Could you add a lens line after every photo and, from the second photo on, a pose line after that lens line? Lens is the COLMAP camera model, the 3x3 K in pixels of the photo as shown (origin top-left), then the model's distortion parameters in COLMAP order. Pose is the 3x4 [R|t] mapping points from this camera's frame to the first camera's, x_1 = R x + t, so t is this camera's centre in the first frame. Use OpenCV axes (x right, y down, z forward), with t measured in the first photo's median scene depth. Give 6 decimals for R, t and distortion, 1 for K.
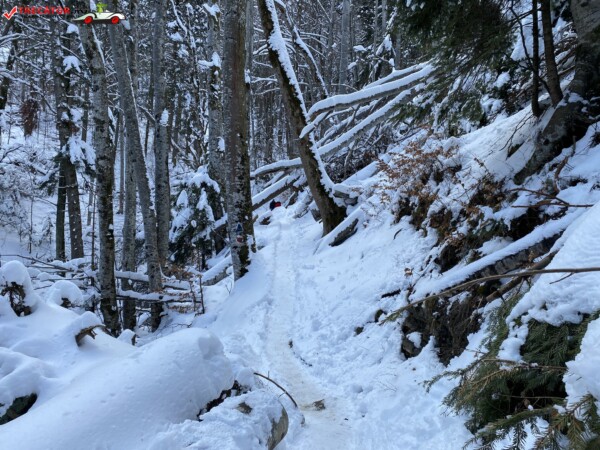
lens RADIAL K [[455.7, 0, 300.0], [0, 455.7, 225.0], [0, 0, 1]] dist [0.064625, -0.066245]
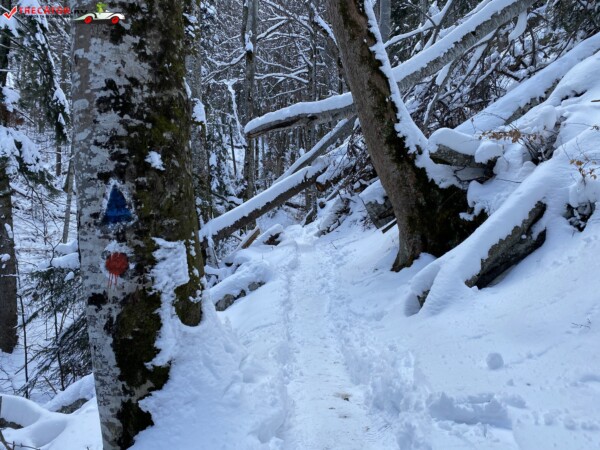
lens RADIAL K [[455.7, 0, 300.0], [0, 455.7, 225.0], [0, 0, 1]] dist [0.064625, -0.066245]
pose [[0.999632, -0.003610, -0.026897, -0.032018], [0.001777, 0.997692, -0.067872, 0.021158], [0.027080, 0.067799, 0.997331, 0.578361]]
